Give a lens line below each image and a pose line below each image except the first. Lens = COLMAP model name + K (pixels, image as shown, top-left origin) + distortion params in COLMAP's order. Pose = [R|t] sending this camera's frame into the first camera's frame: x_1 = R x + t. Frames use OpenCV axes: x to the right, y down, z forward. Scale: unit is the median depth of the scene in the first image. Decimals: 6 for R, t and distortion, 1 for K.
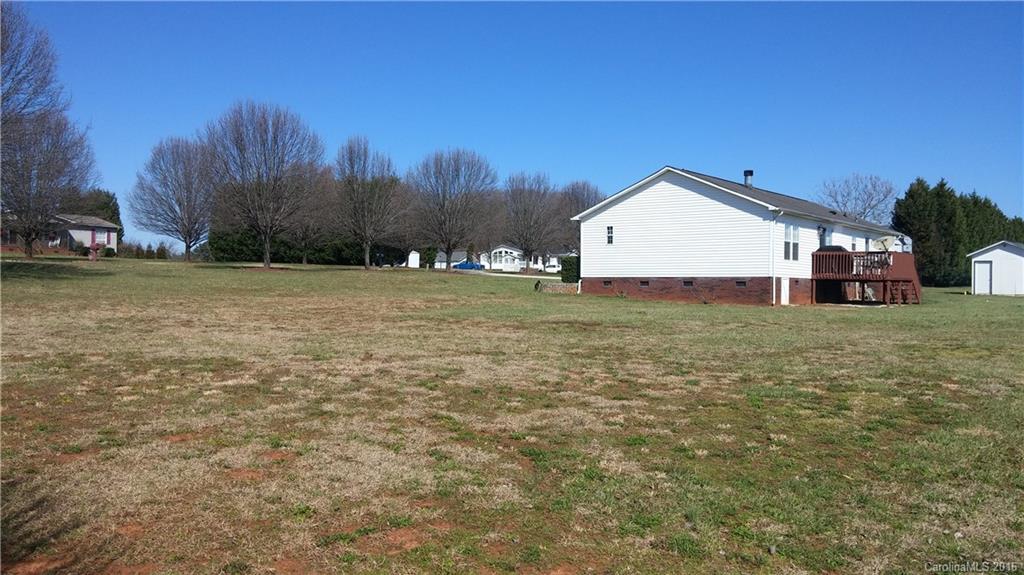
lens RADIAL K [[869.8, 0, 515.6], [0, 869.8, 293.1], [0, 0, 1]] dist [0.094170, -0.126021]
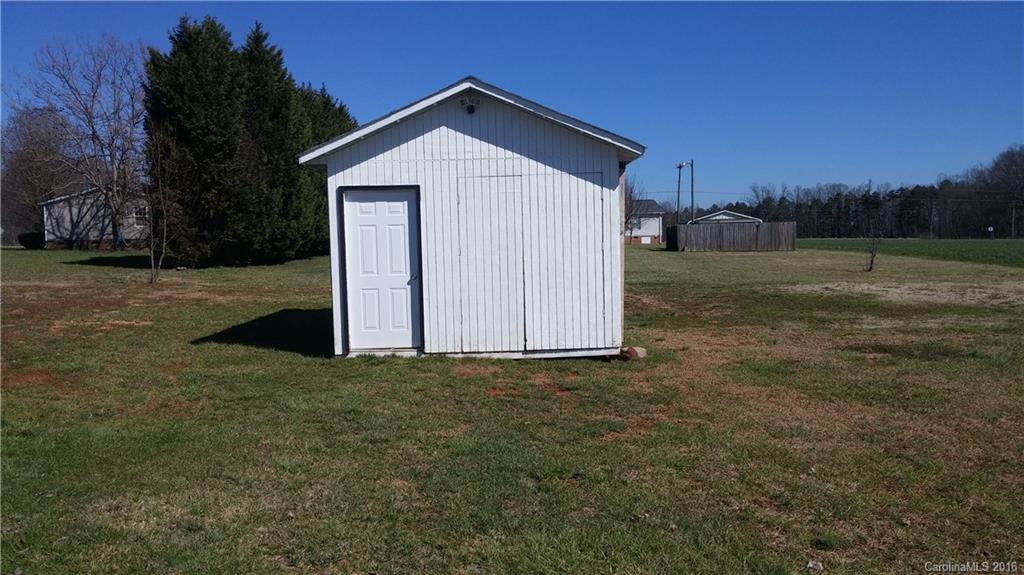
lens RADIAL K [[869.8, 0, 515.6], [0, 869.8, 293.1], [0, 0, 1]] dist [0.094170, -0.126021]
pose [[0.771929, -0.066312, 0.632241, 0.303800], [0.033122, 0.997389, 0.064169, -0.017295], [-0.634845, -0.028593, 0.772110, 0.589421]]
